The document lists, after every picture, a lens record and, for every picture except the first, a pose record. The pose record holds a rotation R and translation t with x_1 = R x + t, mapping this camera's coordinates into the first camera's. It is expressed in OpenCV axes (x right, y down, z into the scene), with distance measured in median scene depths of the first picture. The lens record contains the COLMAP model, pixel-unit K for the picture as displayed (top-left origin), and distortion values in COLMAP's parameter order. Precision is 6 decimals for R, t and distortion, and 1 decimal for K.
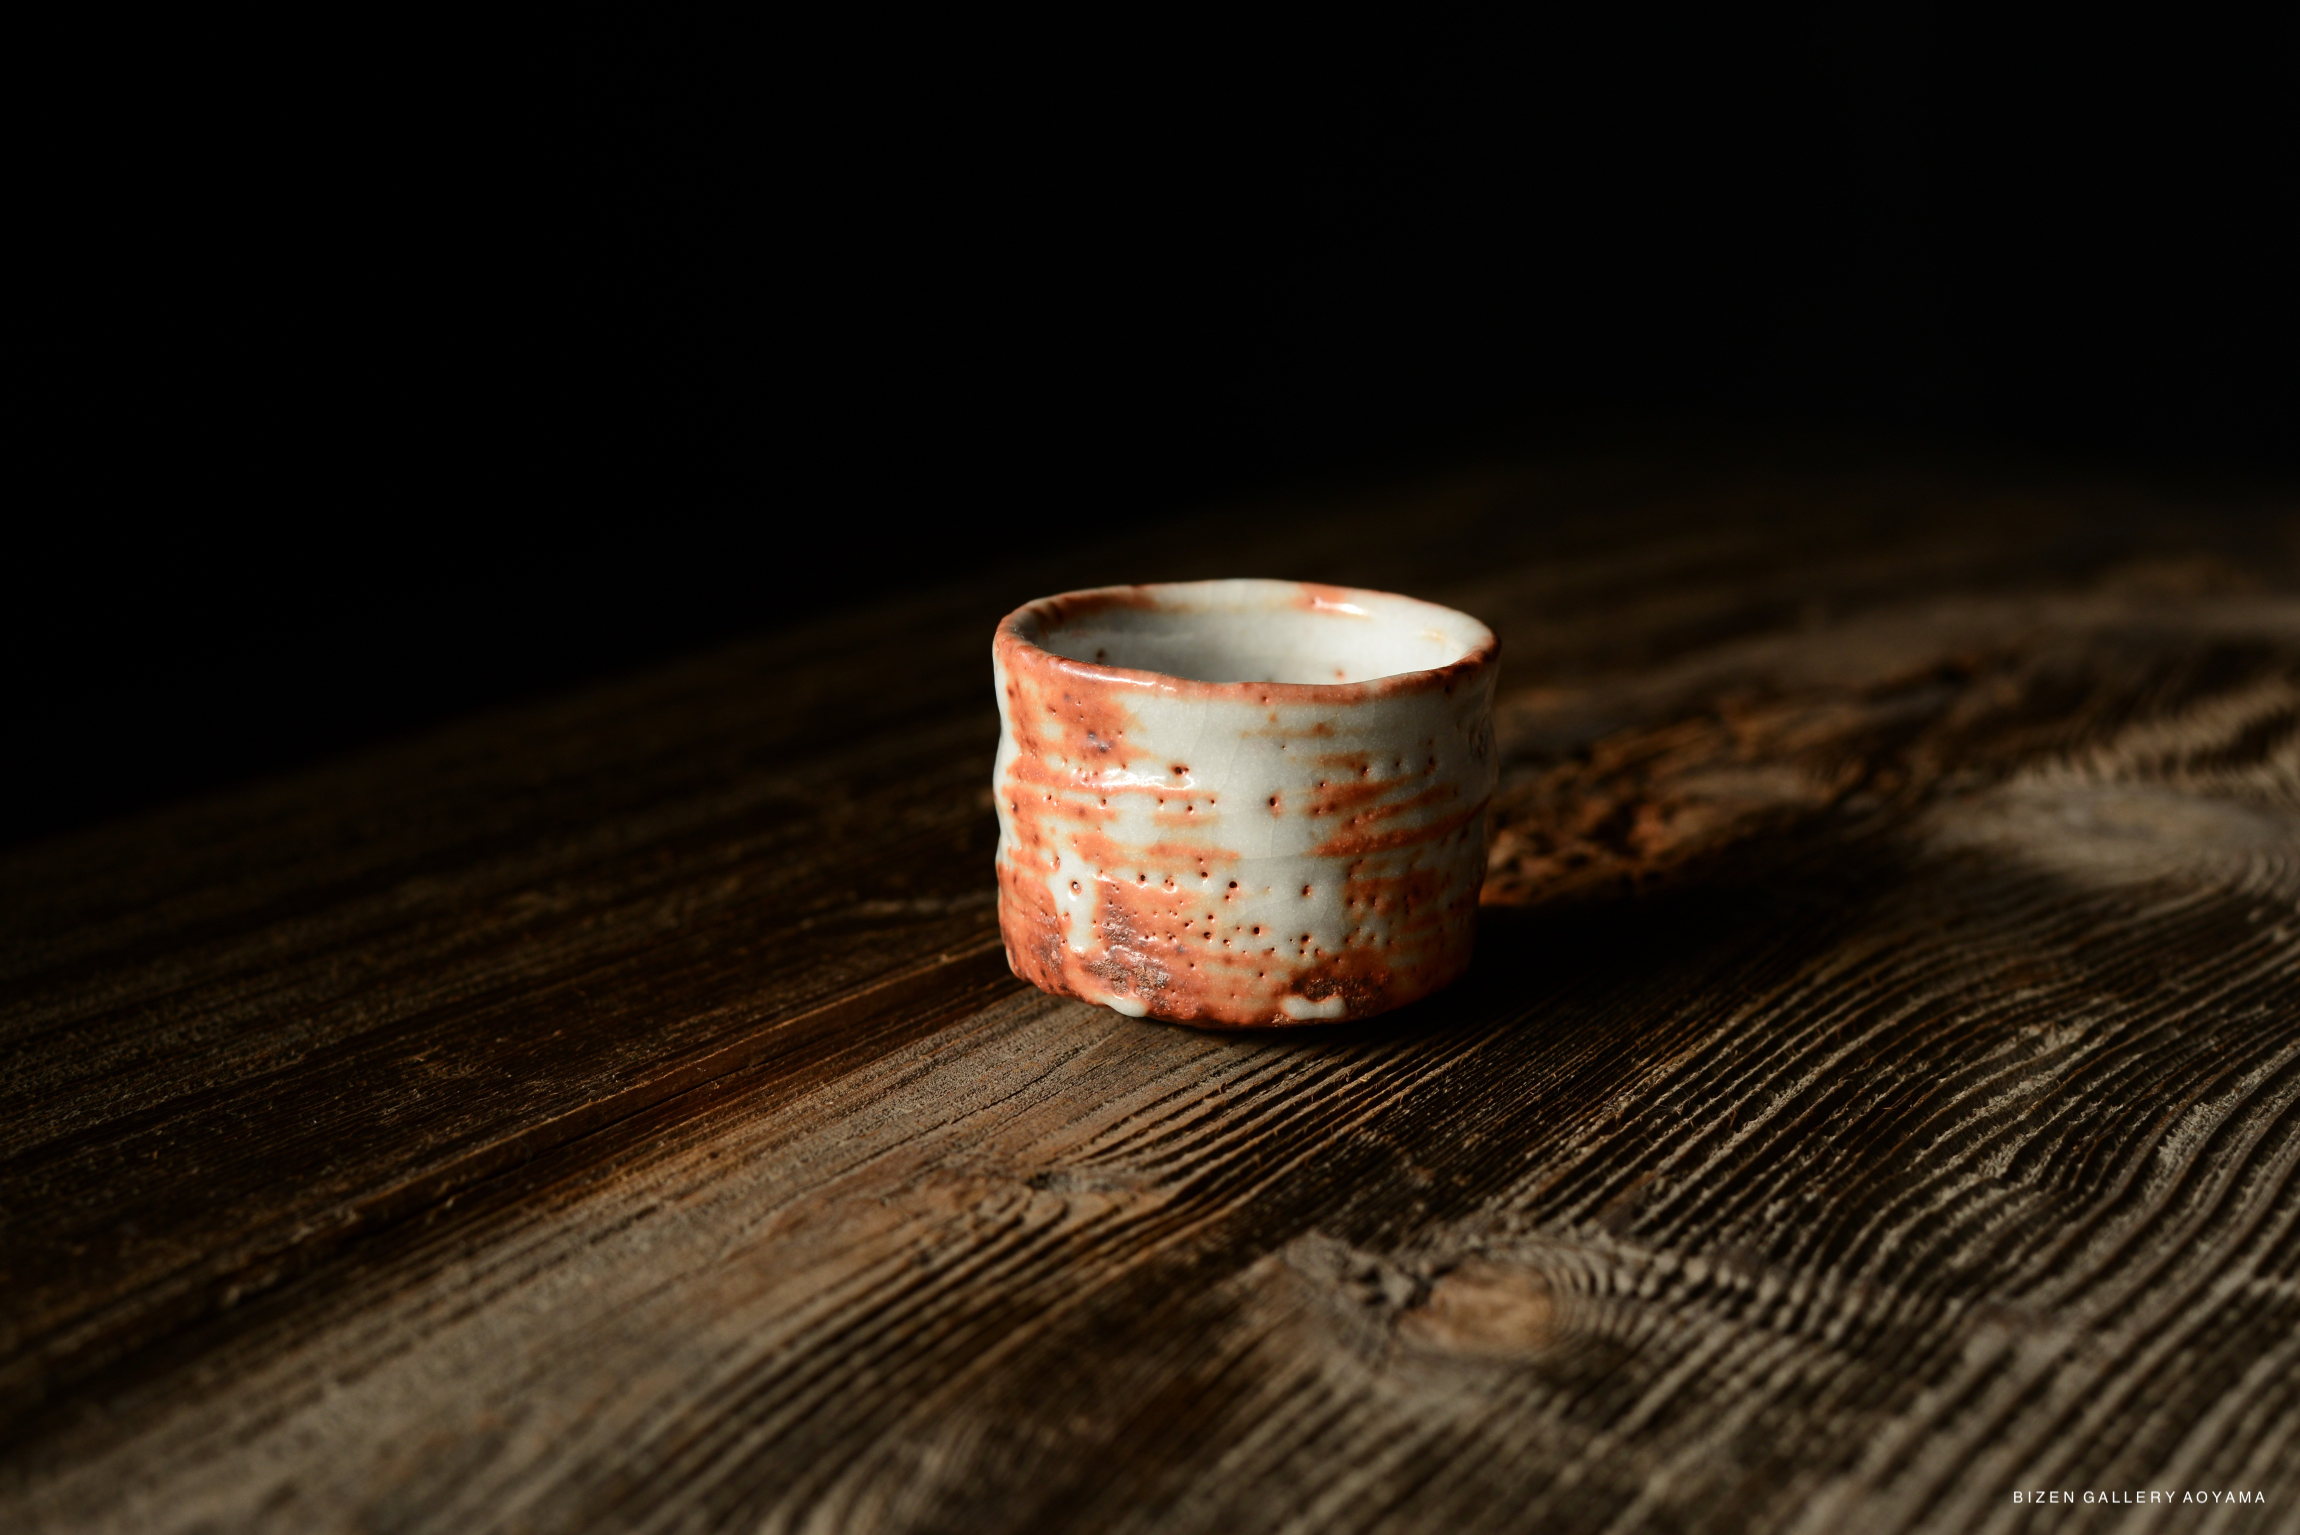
lens RADIAL K [[3621.2, 0, 1151.3], [0, 3621.2, 767.2], [0, 0, 1]] dist [-0.194728, 0.026781]
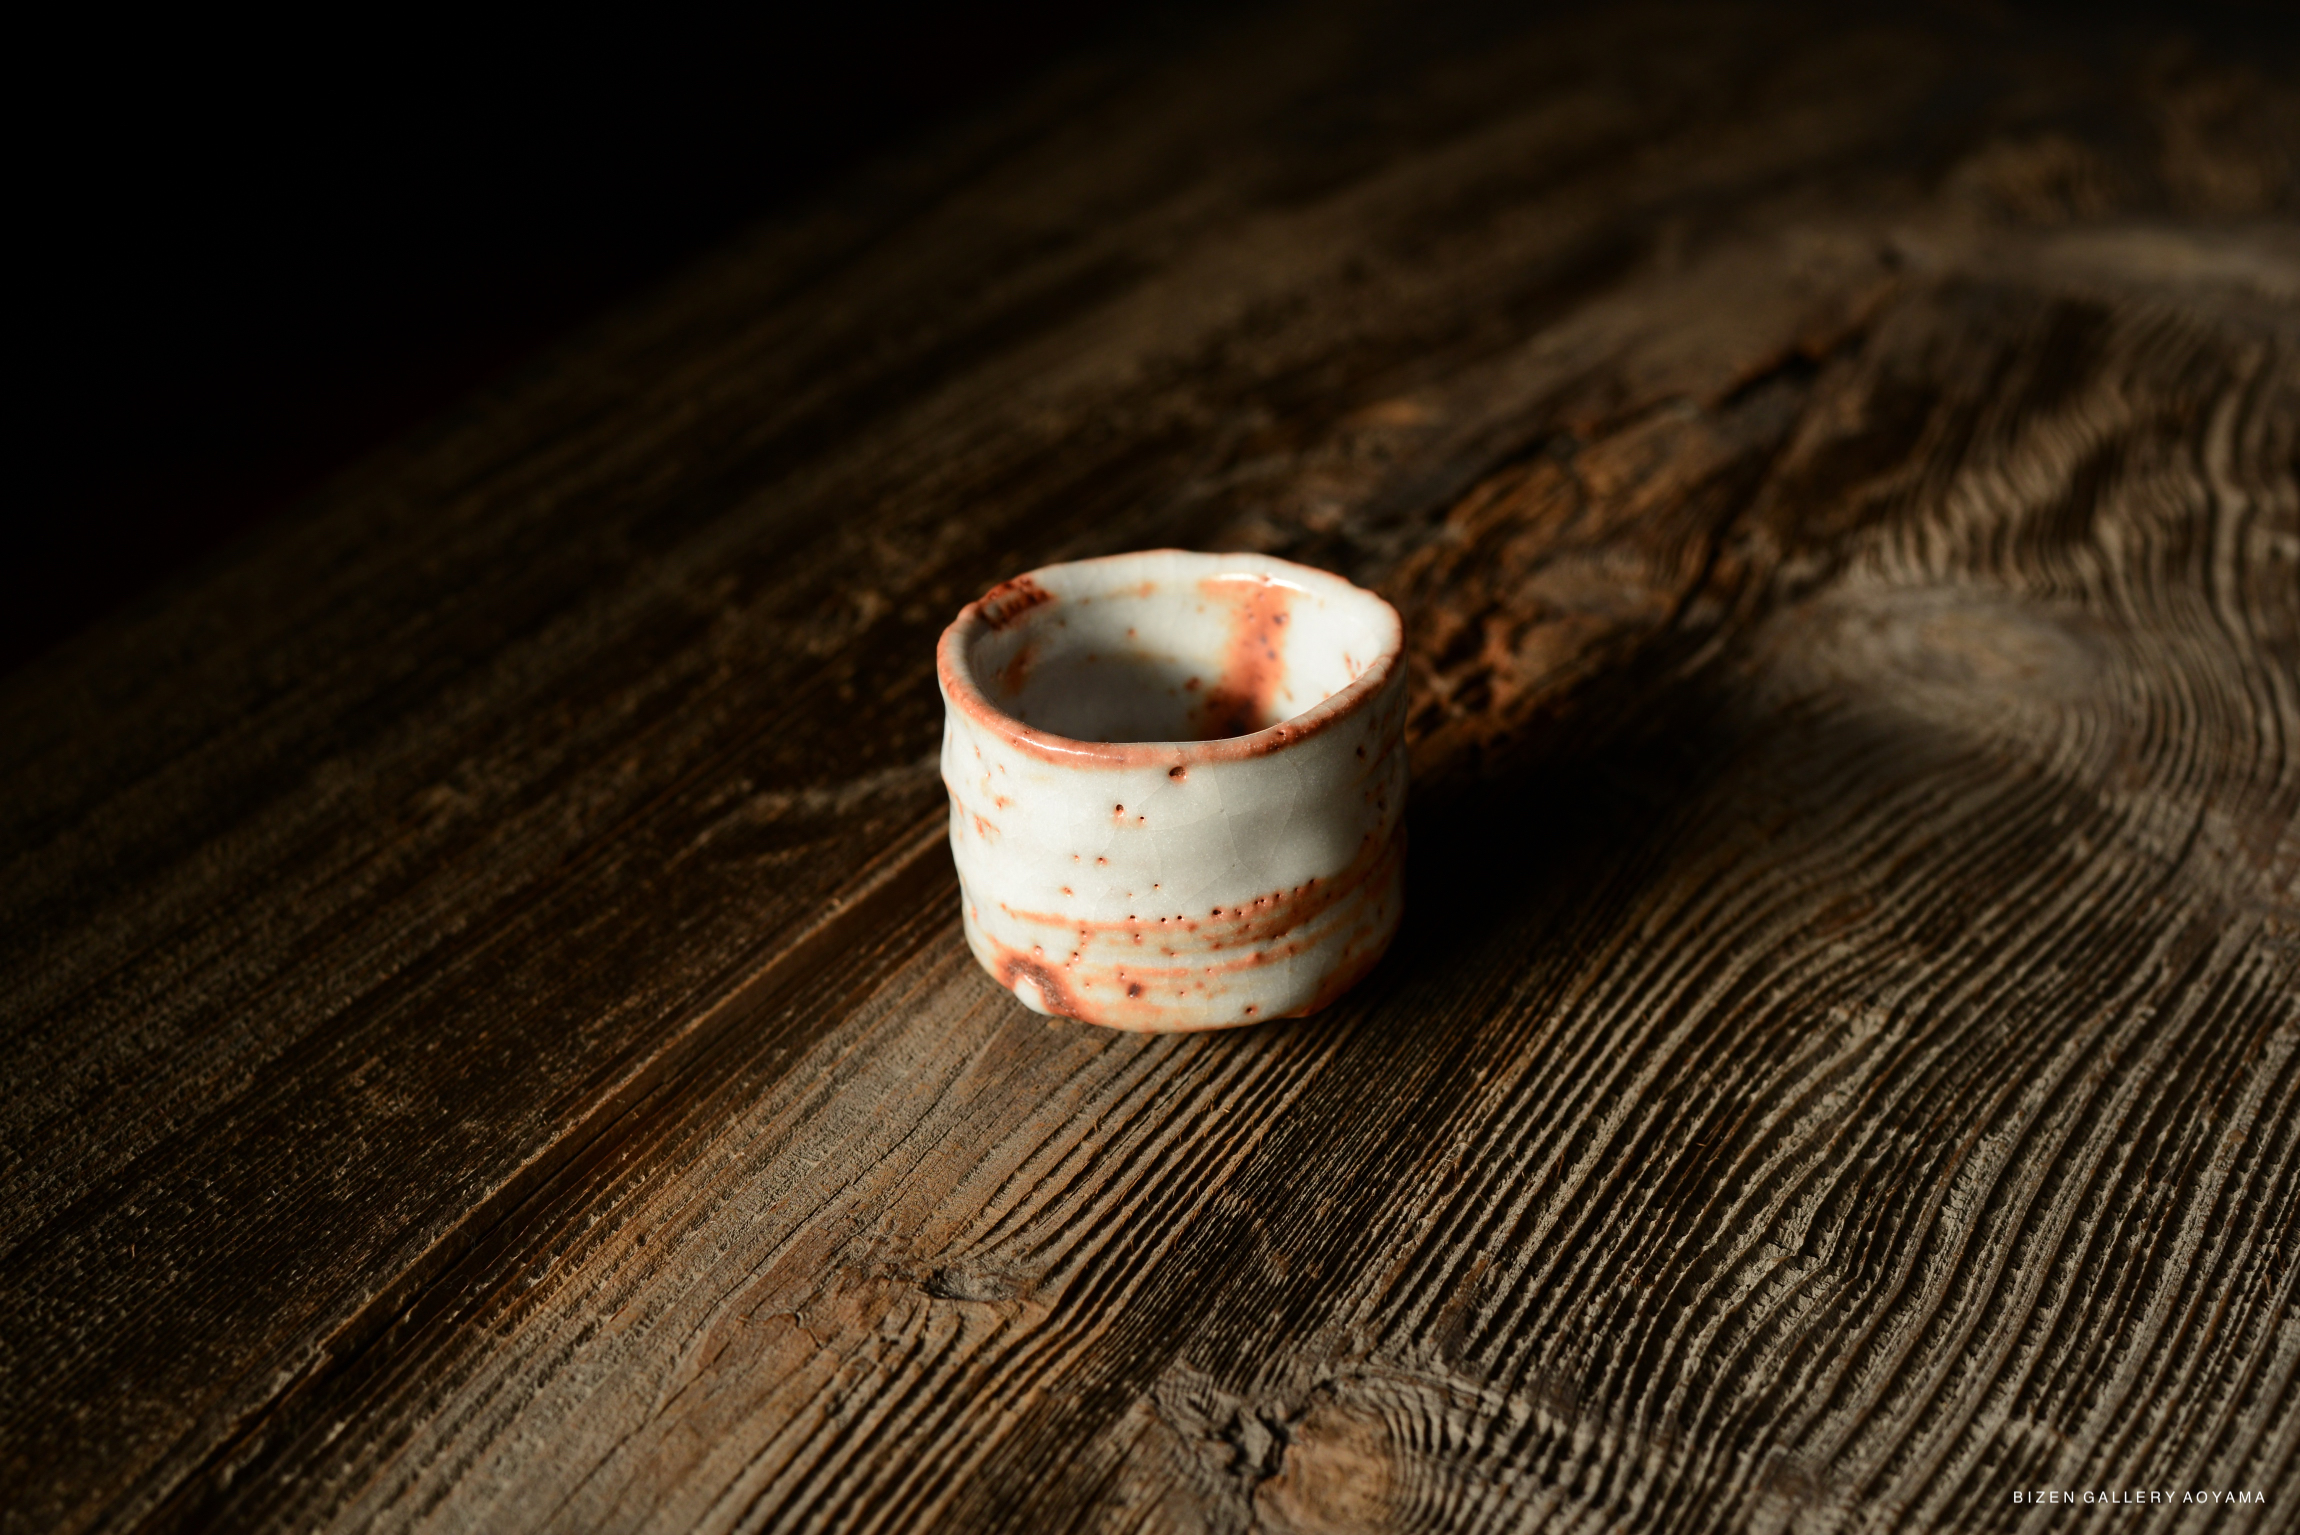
lens RADIAL K [[3621.2, 0, 1151.3], [0, 3621.2, 767.2], [0, 0, 1]] dist [-0.194728, 0.026781]
pose [[0.999250, -0.024224, 0.030194, 0.005578], [0.014515, 0.957567, 0.287847, -0.348404], [-0.035886, -0.287193, 0.957200, -0.021475]]
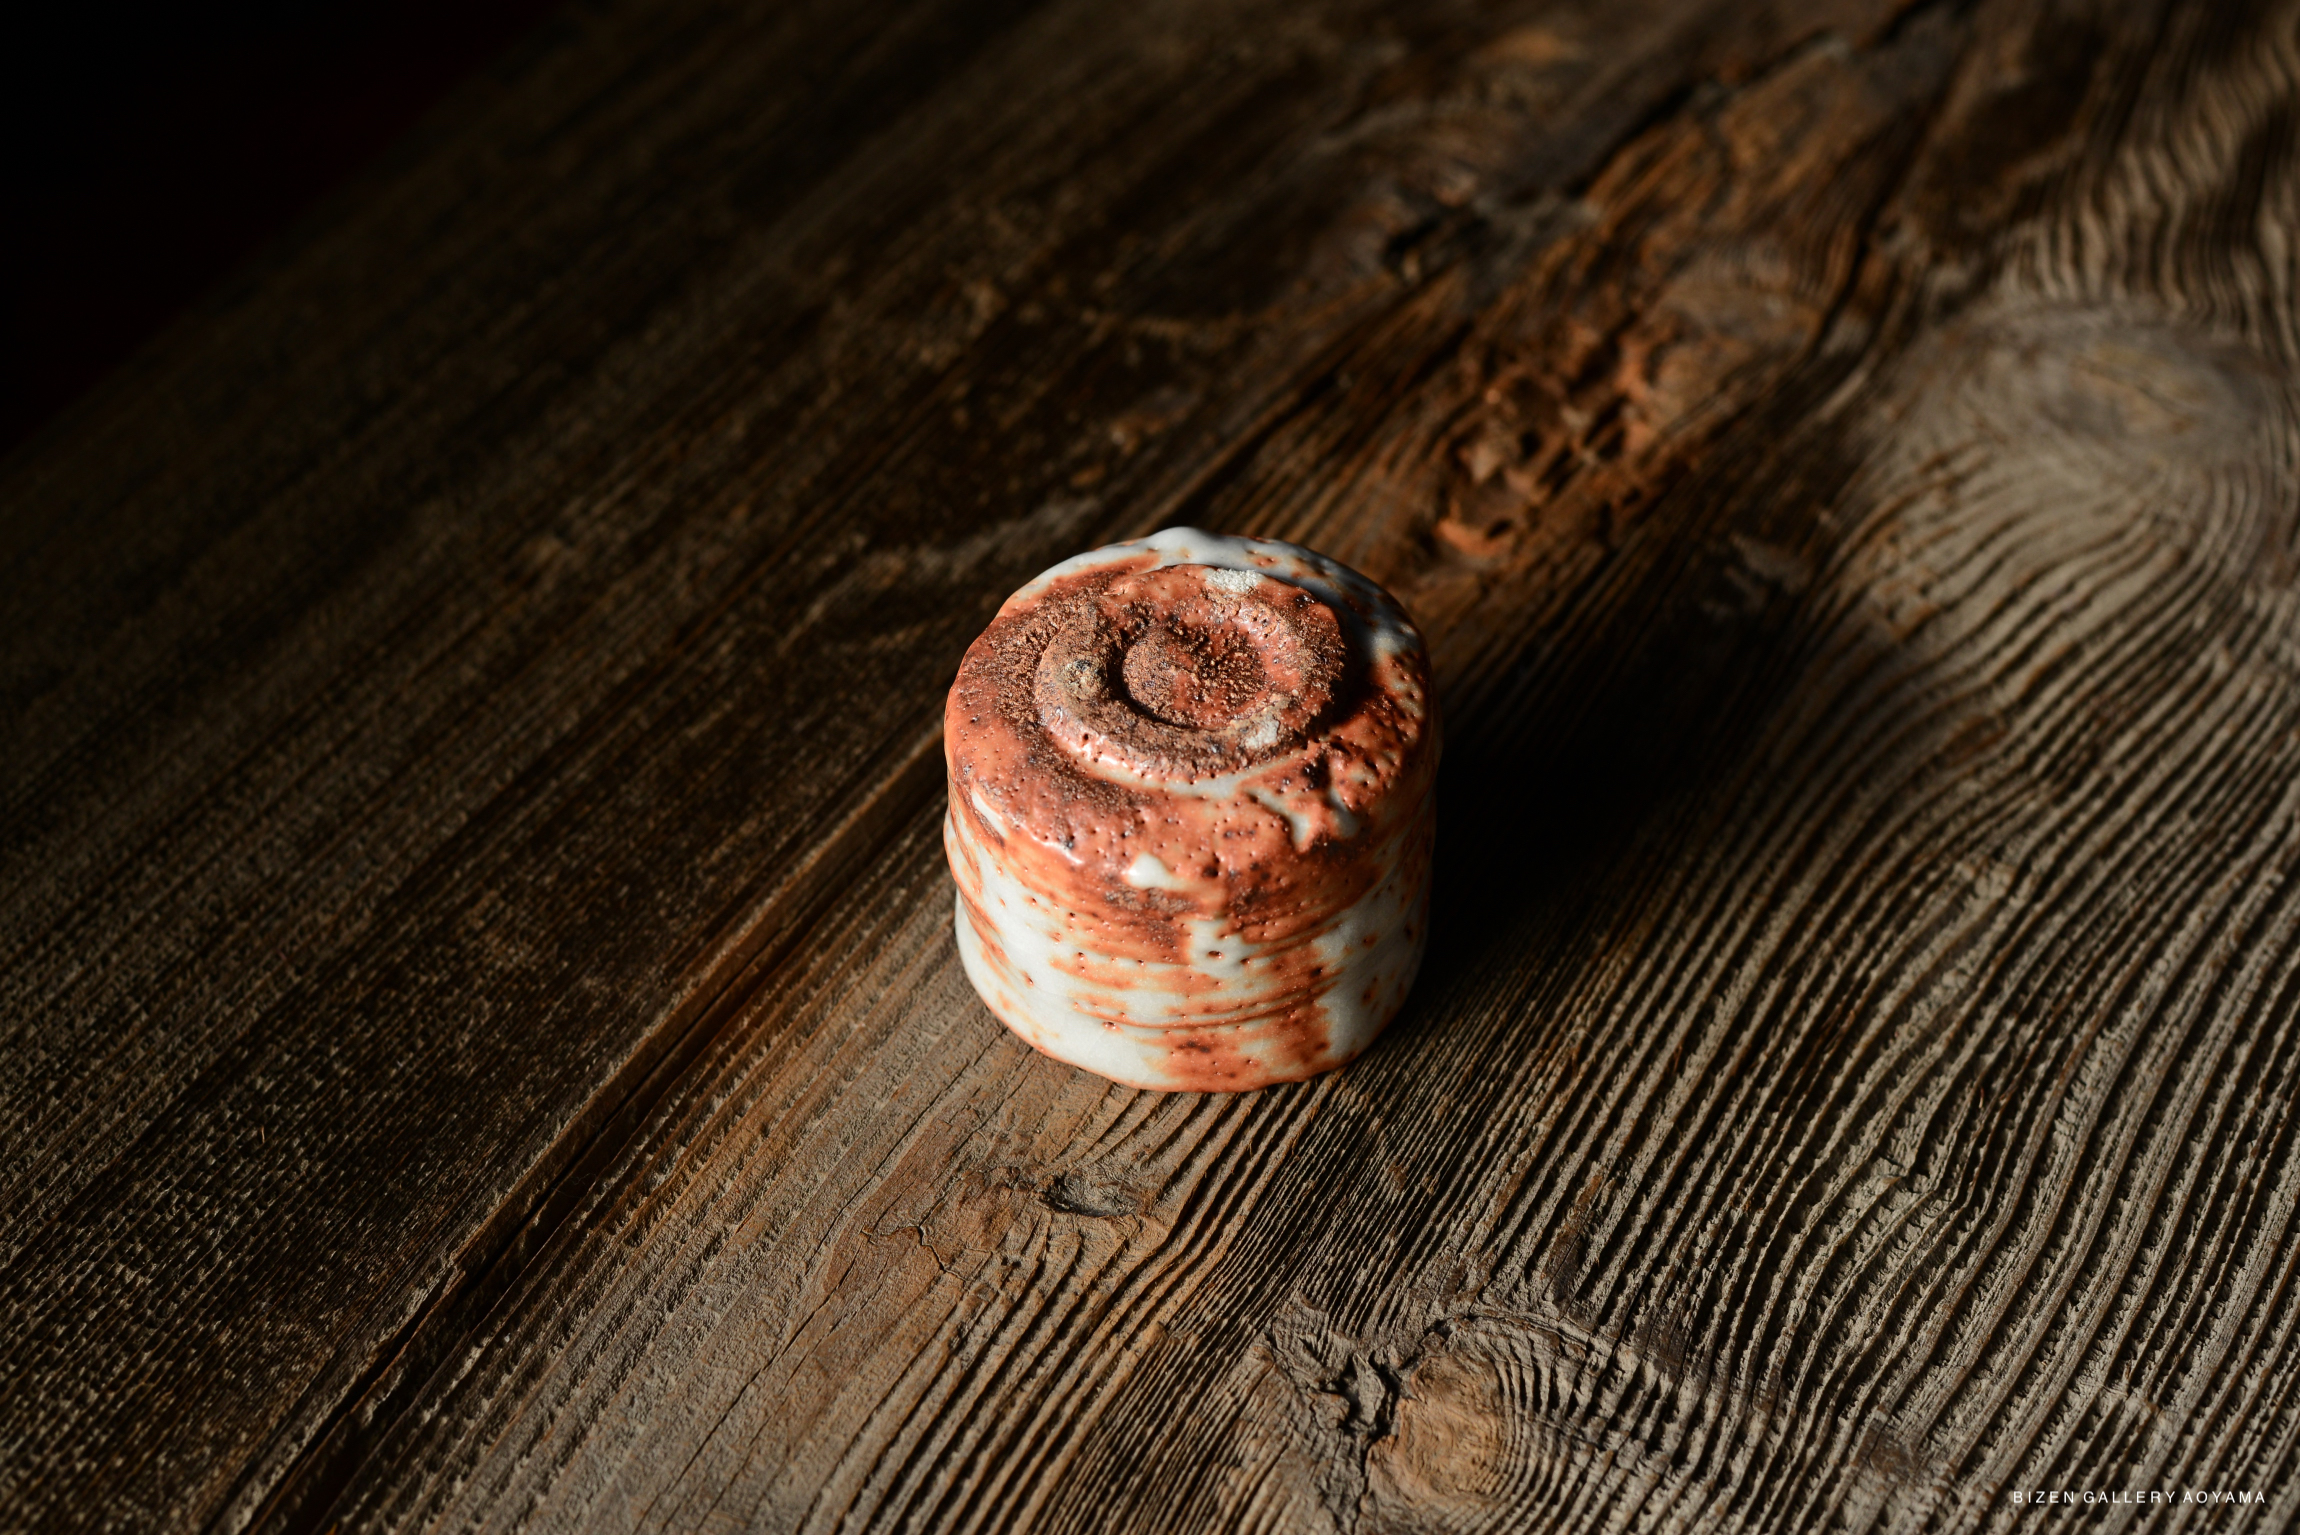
lens RADIAL K [[3658.4, 0, 1143.2], [0, 3658.4, 761.5], [0, 0, 1]] dist [-0.196301, 0.013713]
pose [[0.999890, -0.014598, -0.002740, 0.001181], [0.013902, 0.854928, 0.518560, -0.578335], [-0.005227, -0.518541, 0.855037, 0.090559]]
